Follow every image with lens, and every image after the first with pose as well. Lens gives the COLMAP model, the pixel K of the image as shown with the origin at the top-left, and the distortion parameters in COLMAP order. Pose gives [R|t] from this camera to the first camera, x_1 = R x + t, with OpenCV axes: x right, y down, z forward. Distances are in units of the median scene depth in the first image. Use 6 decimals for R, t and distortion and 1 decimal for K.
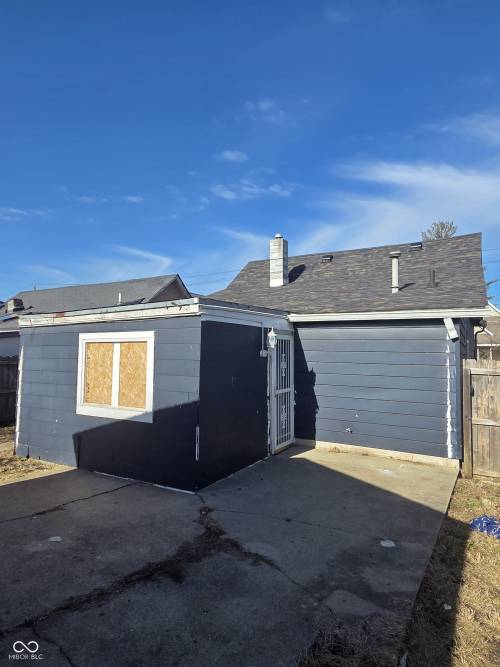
lens RADIAL K [[397.1, 0, 250.0], [0, 397.1, 332.5], [0, 0, 1]] dist [-0.006296, -0.000347]
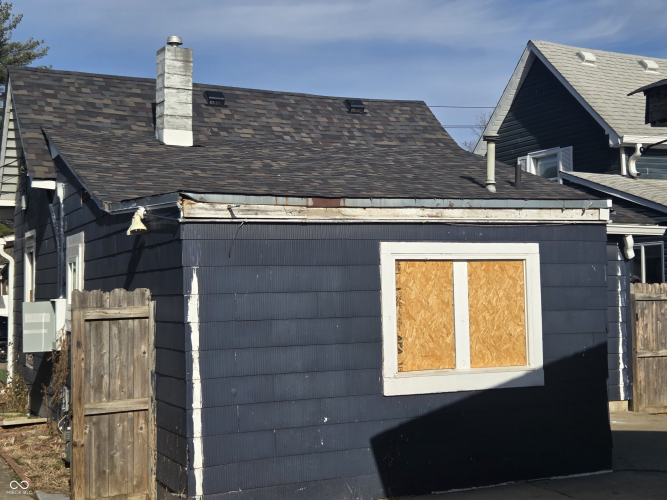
lens RADIAL K [[947.5, 0, 333.5], [0, 947.5, 249.7], [0, 0, 1]] dist [0.084121, 0.000000]
pose [[0.570661, 0.017066, 0.821009, -1.535829], [-0.027763, 0.999613, -0.001481, 0.016368], [-0.820717, -0.021948, 0.570914, 0.349417]]
